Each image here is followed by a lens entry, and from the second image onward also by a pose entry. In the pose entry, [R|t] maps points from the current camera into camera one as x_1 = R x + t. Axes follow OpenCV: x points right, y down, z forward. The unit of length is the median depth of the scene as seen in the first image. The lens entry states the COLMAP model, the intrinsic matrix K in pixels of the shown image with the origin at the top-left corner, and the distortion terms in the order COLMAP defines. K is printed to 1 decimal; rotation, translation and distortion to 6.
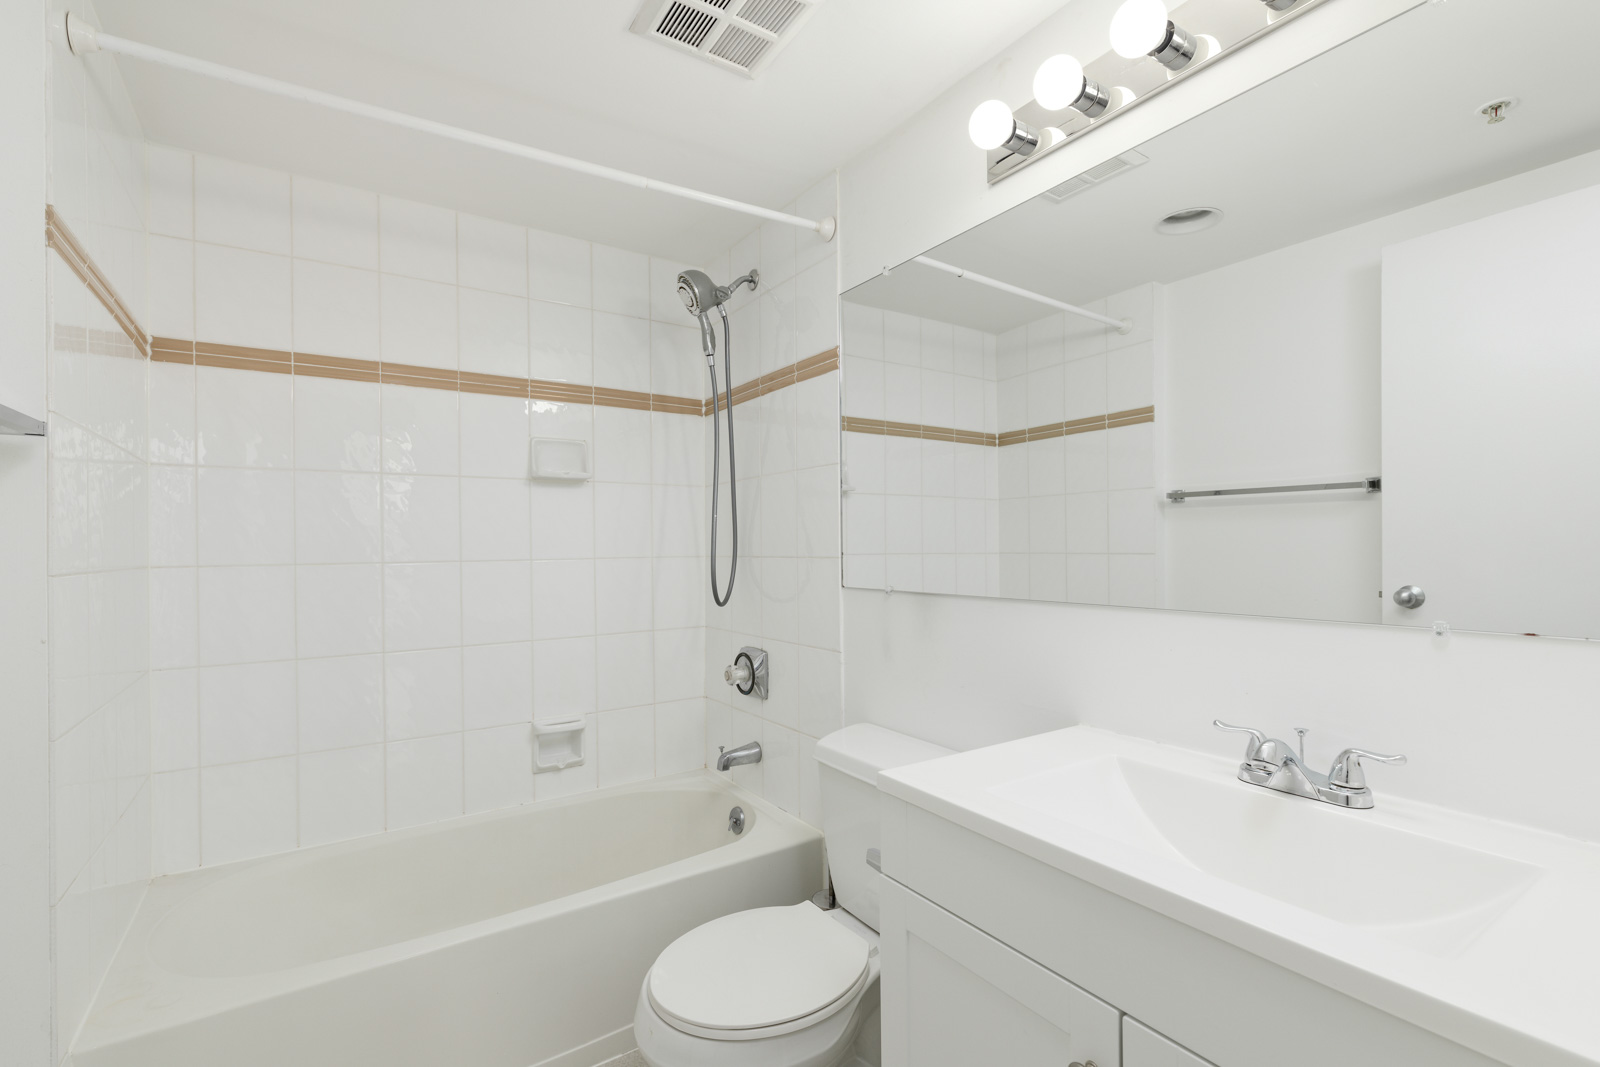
lens RADIAL K [[731.9, 0, 804.5], [0, 731.9, 553.8], [0, 0, 1]] dist [0.001351, -0.000307]
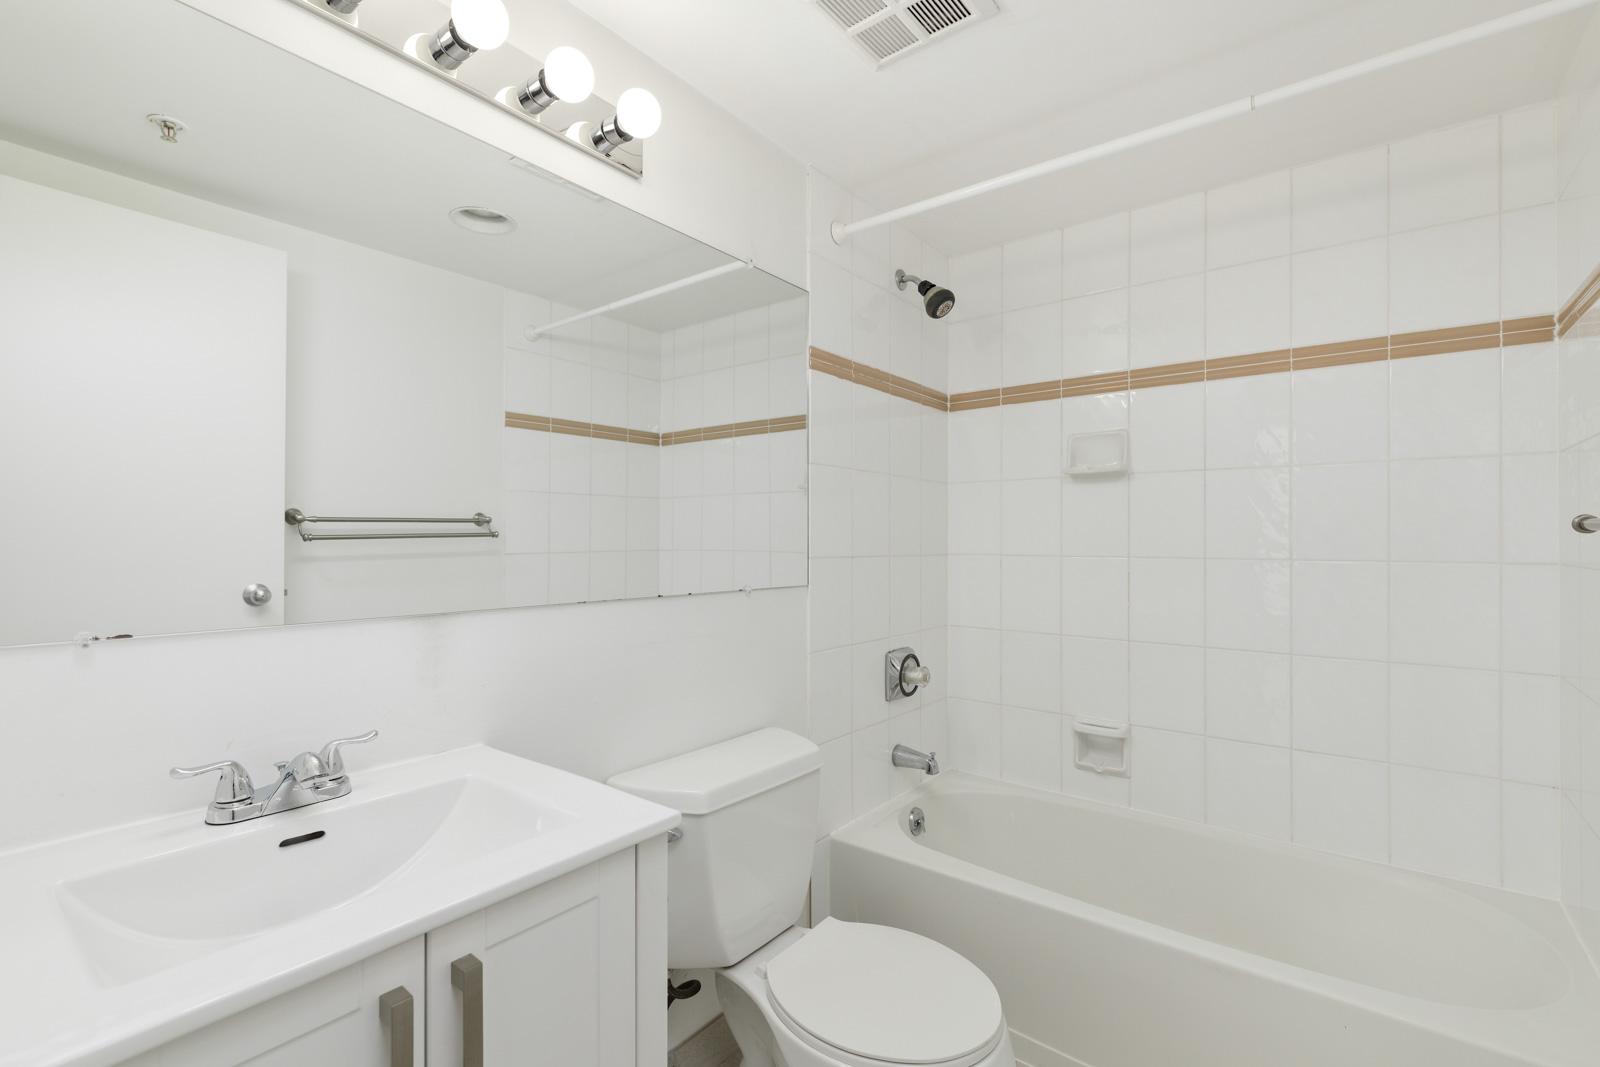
lens RADIAL K [[746.3, 0, 800.0], [0, 746.3, 533.5], [0, 0, 1]] dist [0.000316, -0.000042]
pose [[0.341196, -0.011891, -0.939917, 0.464611], [-0.008116, 0.999845, -0.015596, -0.003103], [0.939957, 0.012949, 0.341046, 0.292855]]
